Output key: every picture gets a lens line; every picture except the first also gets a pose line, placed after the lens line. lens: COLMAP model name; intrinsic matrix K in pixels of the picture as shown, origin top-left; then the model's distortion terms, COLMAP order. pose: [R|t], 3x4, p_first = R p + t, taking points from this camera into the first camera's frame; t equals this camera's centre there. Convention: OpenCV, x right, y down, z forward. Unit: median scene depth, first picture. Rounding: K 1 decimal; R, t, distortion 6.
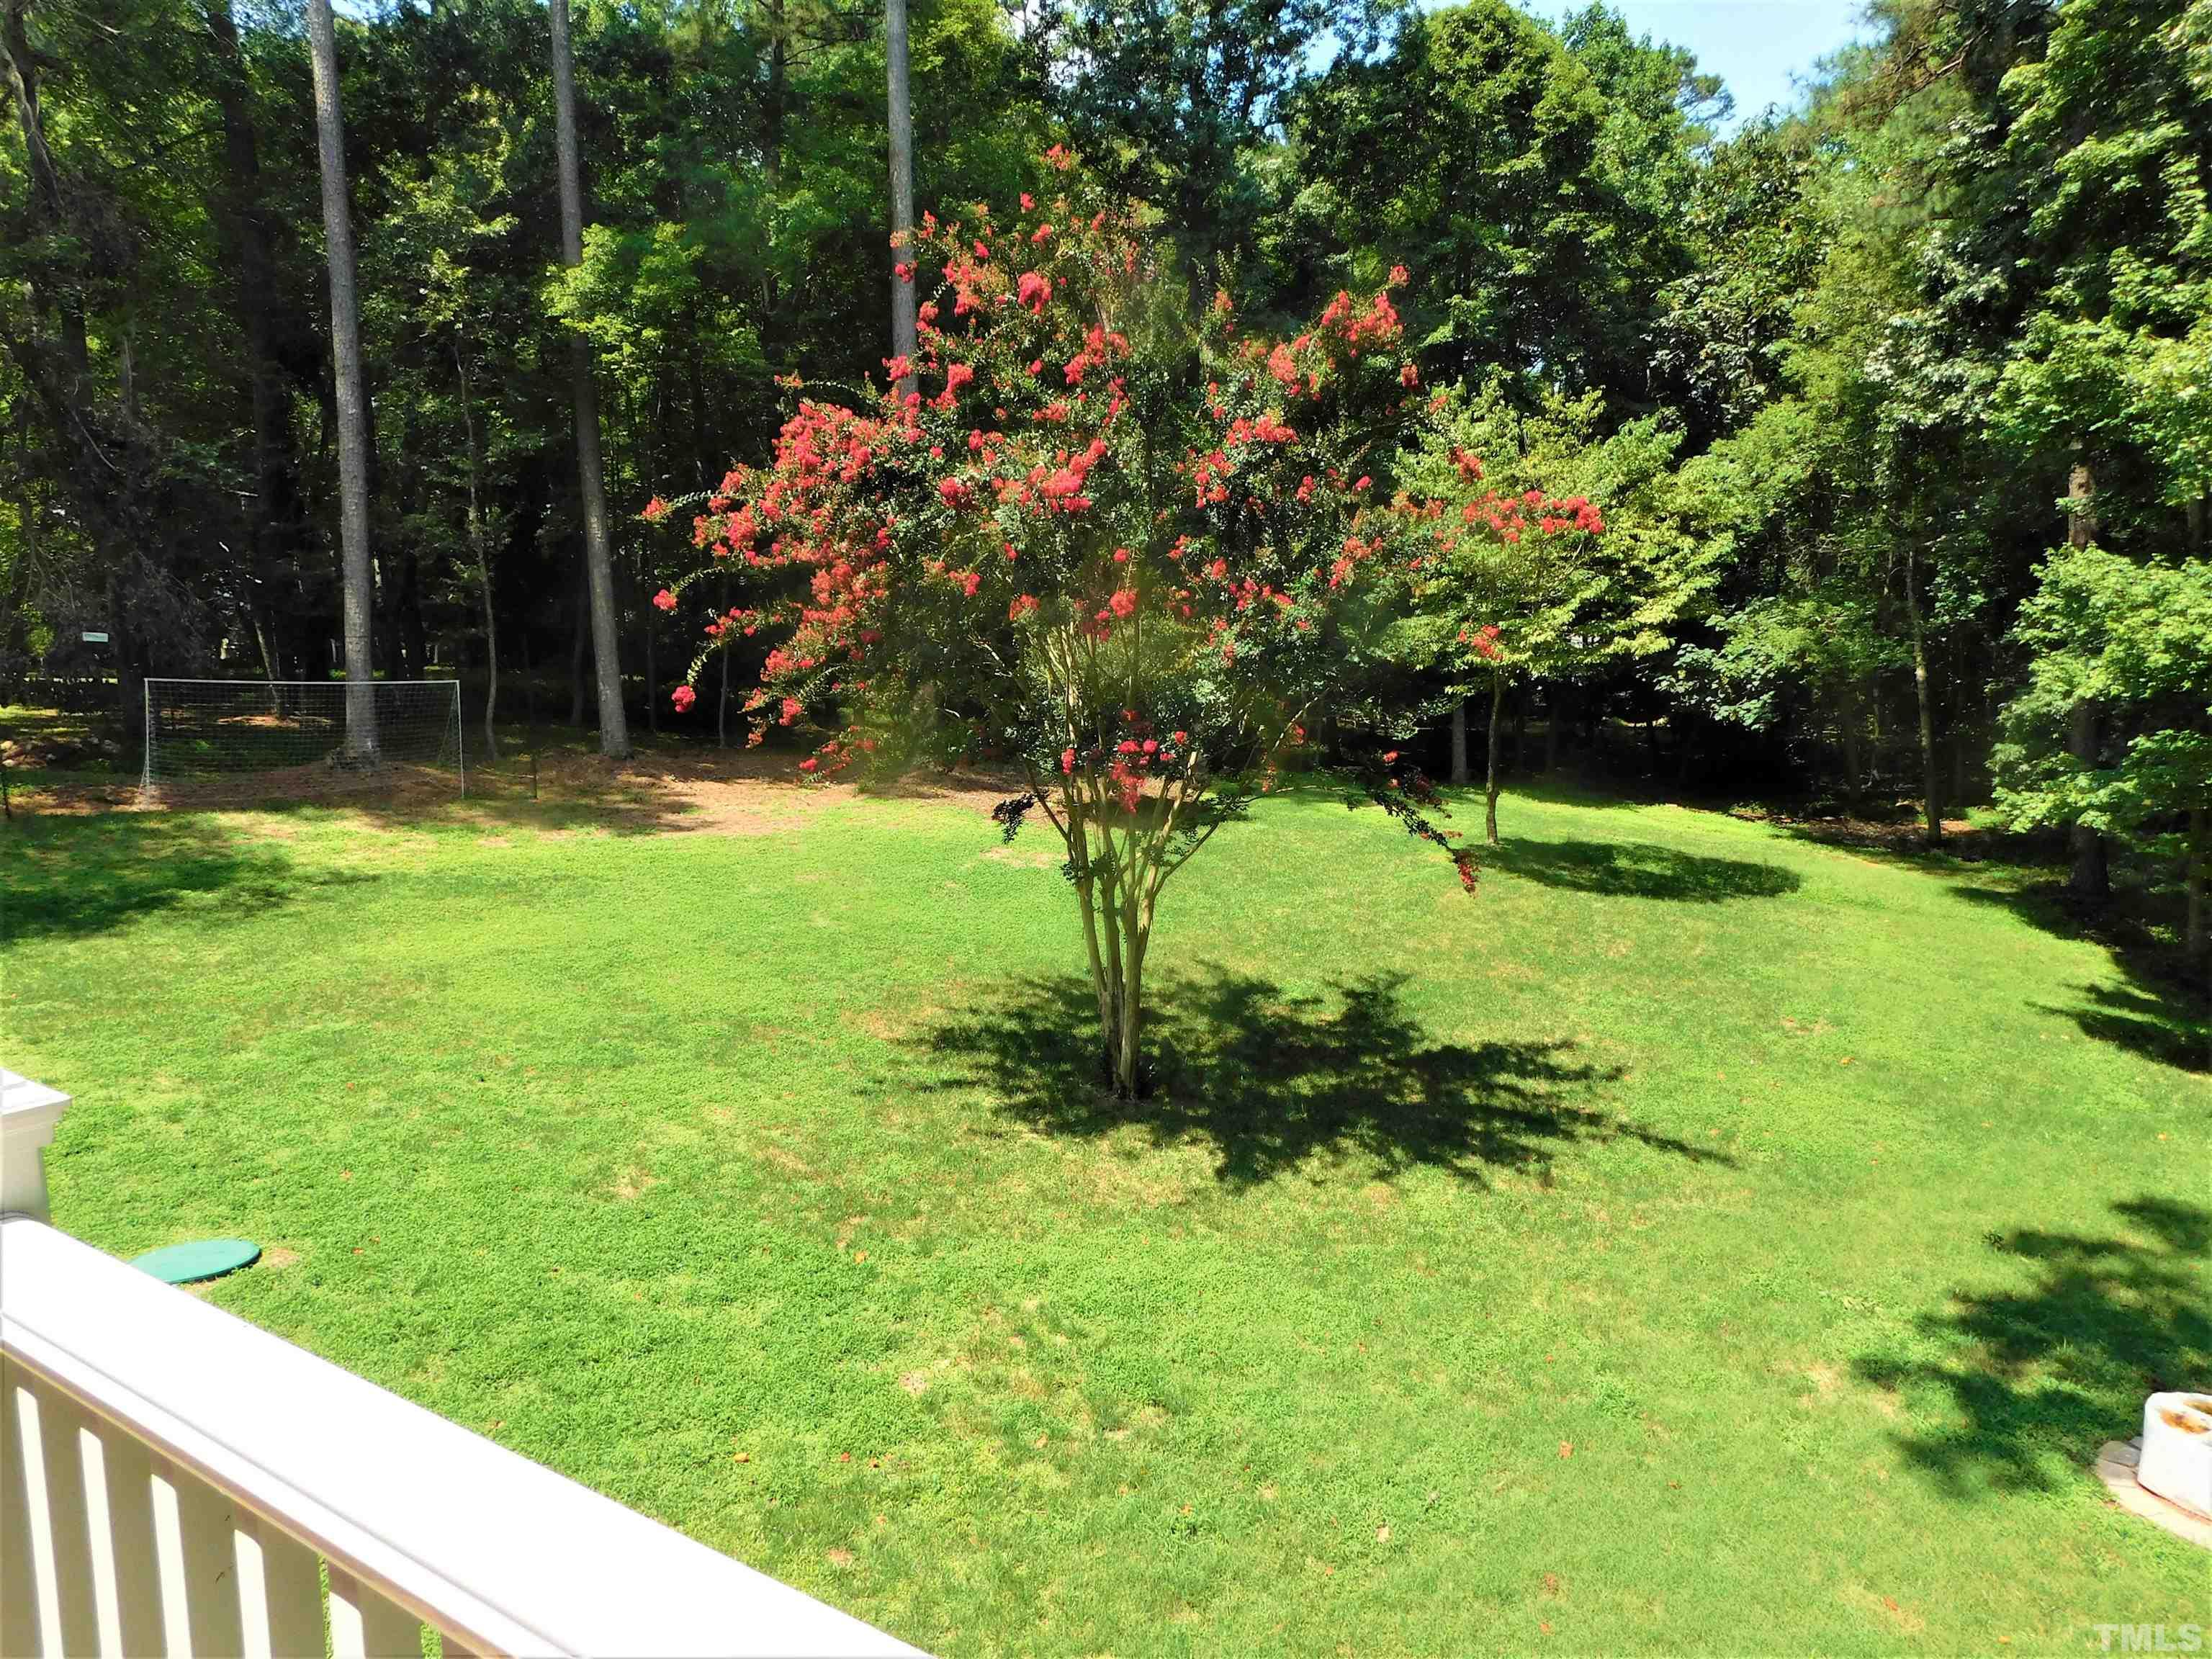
lens RADIAL K [[1482.2, 0, 1106.0], [0, 1482.2, 829.5], [0, 0, 1]] dist [-0.053508, 0.036370]
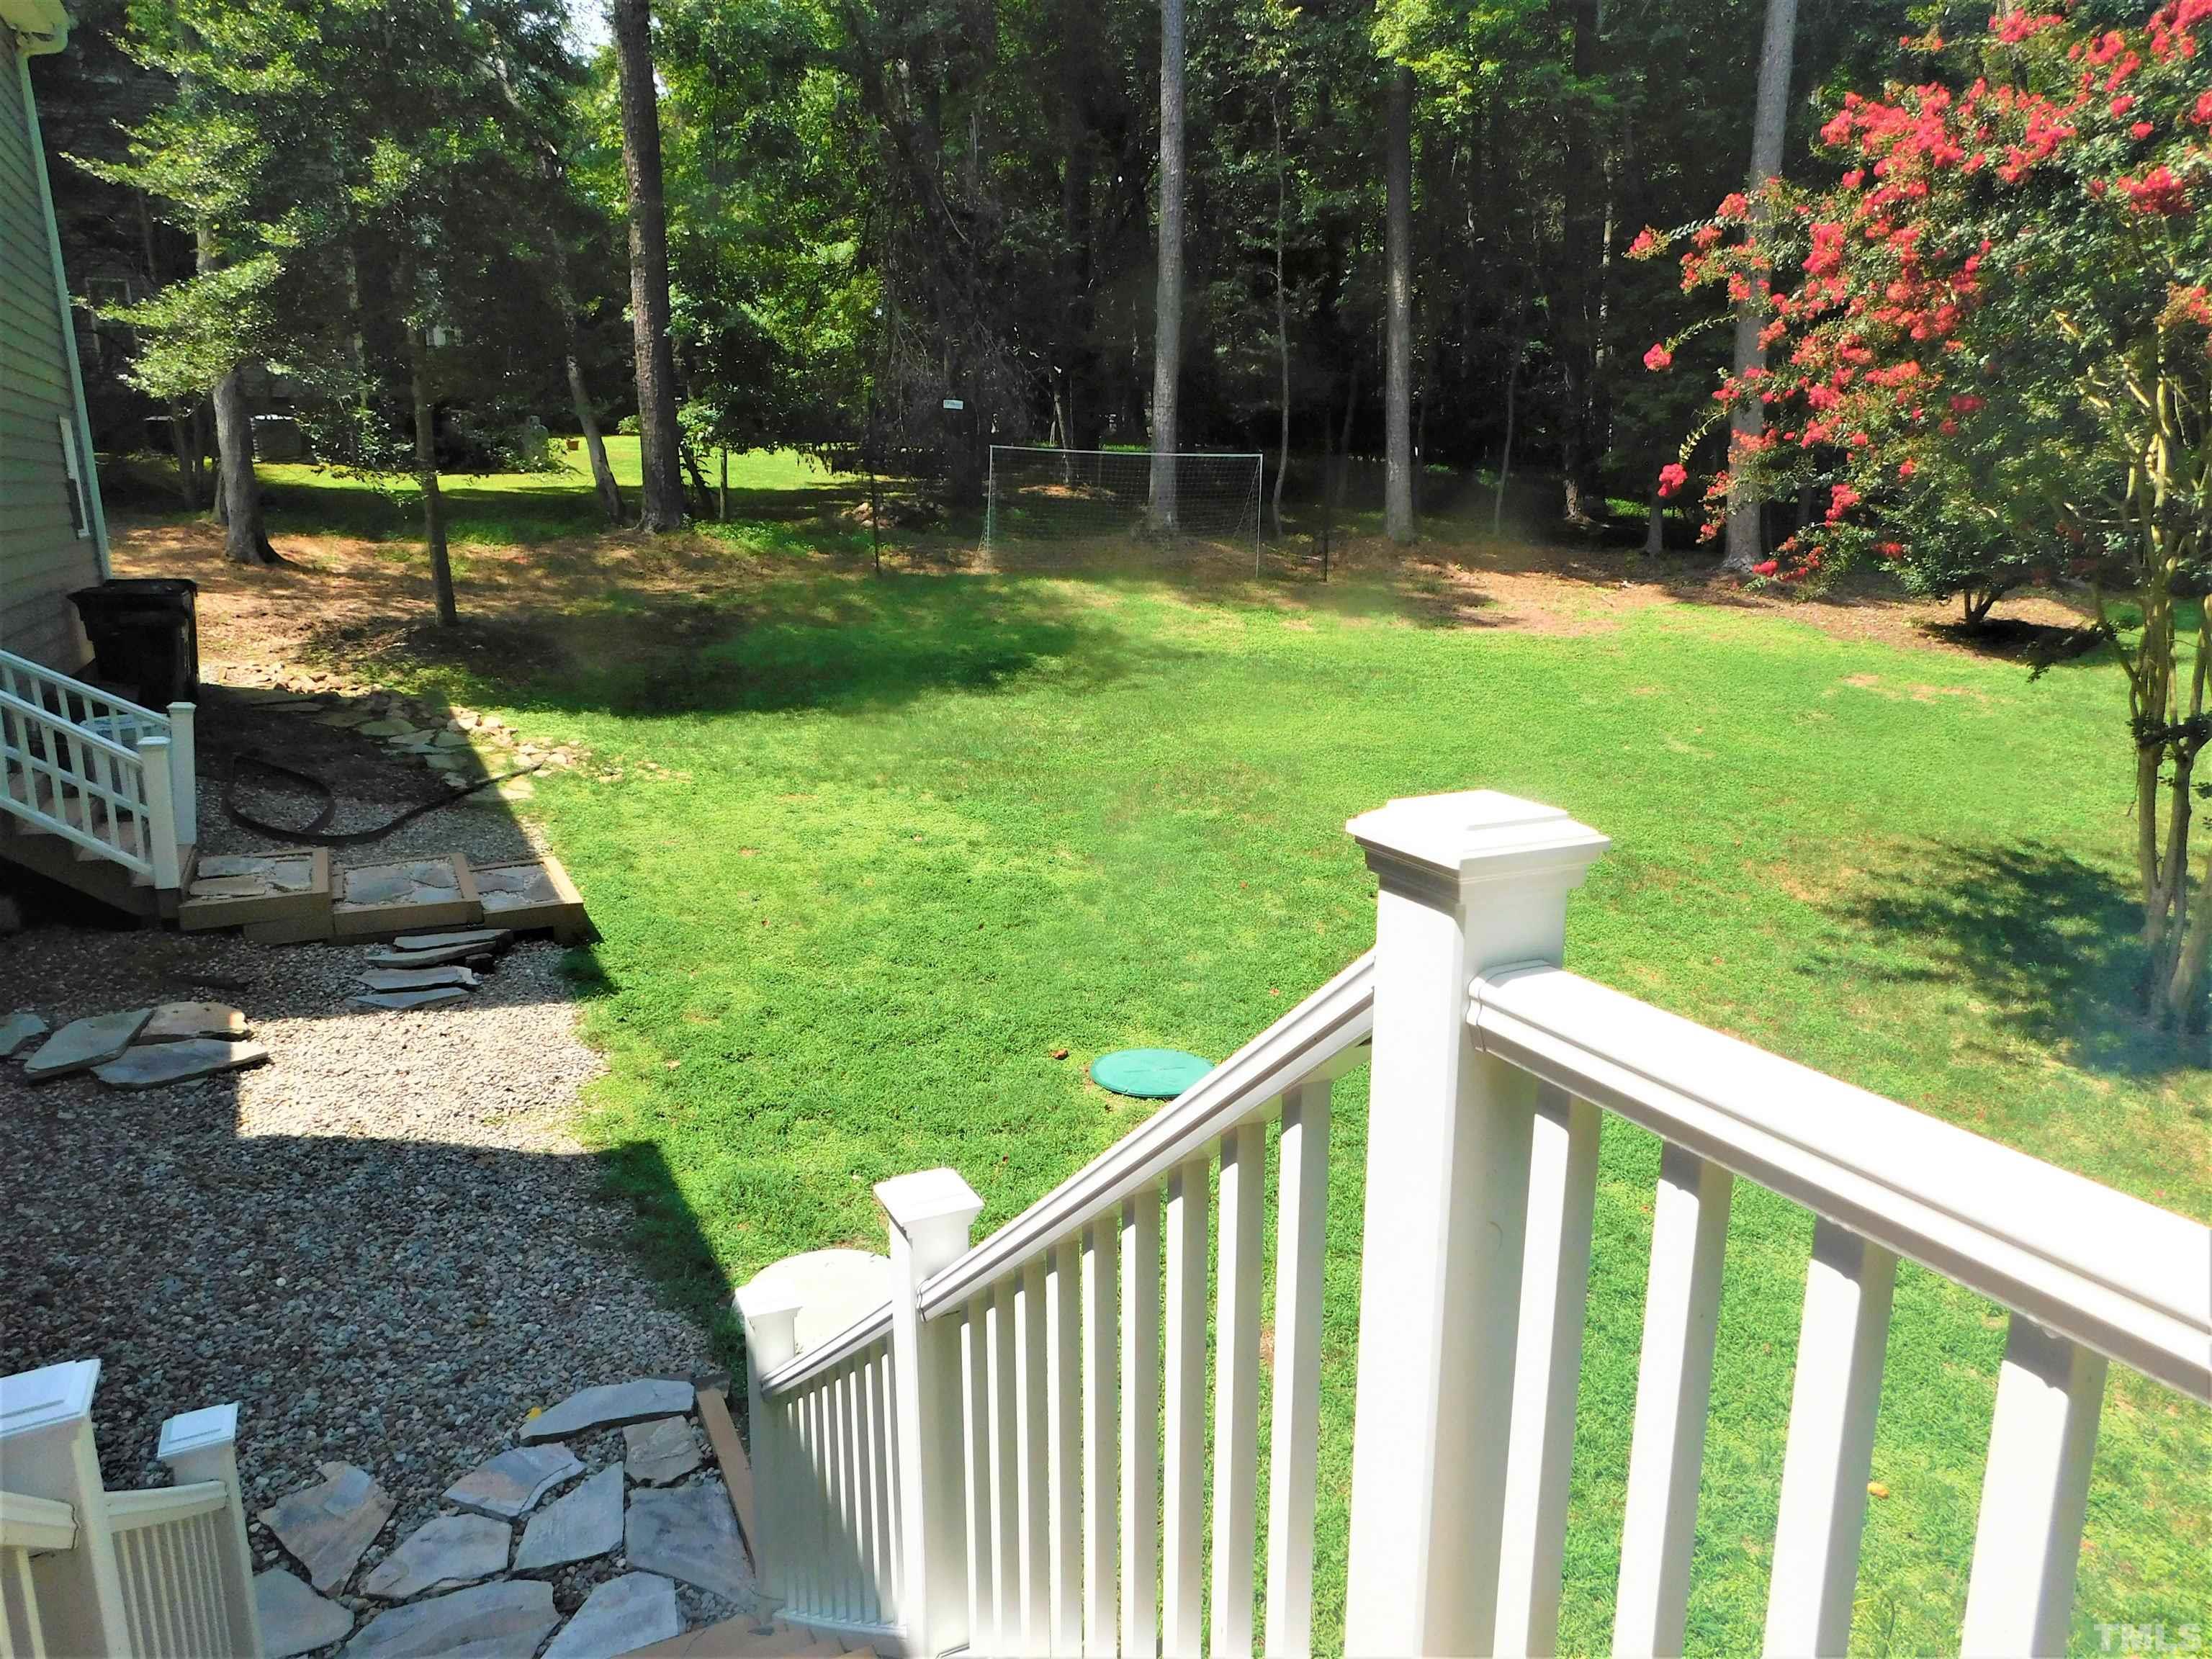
lens RADIAL K [[1482.2, 0, 1106.0], [0, 1482.2, 829.5], [0, 0, 1]] dist [-0.053508, 0.036370]
pose [[0.898870, 0.124350, -0.420203, -0.139025], [-0.064157, 0.985905, 0.154518, -0.002047], [0.433494, -0.111933, 0.894178, 0.075491]]
